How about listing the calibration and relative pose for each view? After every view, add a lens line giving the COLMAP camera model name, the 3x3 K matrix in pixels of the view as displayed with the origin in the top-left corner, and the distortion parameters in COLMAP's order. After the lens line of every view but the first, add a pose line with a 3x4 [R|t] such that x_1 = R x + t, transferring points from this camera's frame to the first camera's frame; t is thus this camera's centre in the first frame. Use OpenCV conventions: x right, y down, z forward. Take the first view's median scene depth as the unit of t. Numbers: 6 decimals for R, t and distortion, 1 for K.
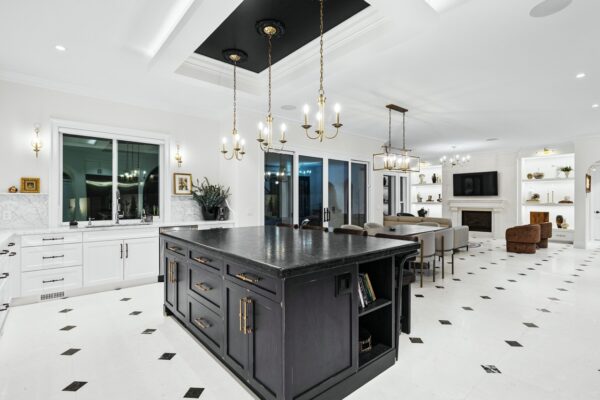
lens RADIAL K [[294.2, 0, 303.6], [0, 294.2, 199.9], [0, 0, 1]] dist [-0.002316, 0.000545]
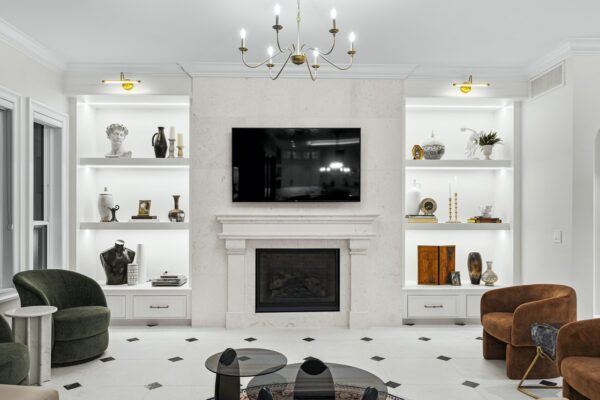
lens RADIAL K [[430.0, 0, 305.6], [0, 430.0, 206.5], [0, 0, 1]] dist [-0.005821, -0.003879]
pose [[0.637724, 0.011425, 0.770180, 0.217513], [-0.000502, 0.999896, -0.014417, -0.001852], [-0.770265, 0.008807, 0.637664, 0.654824]]
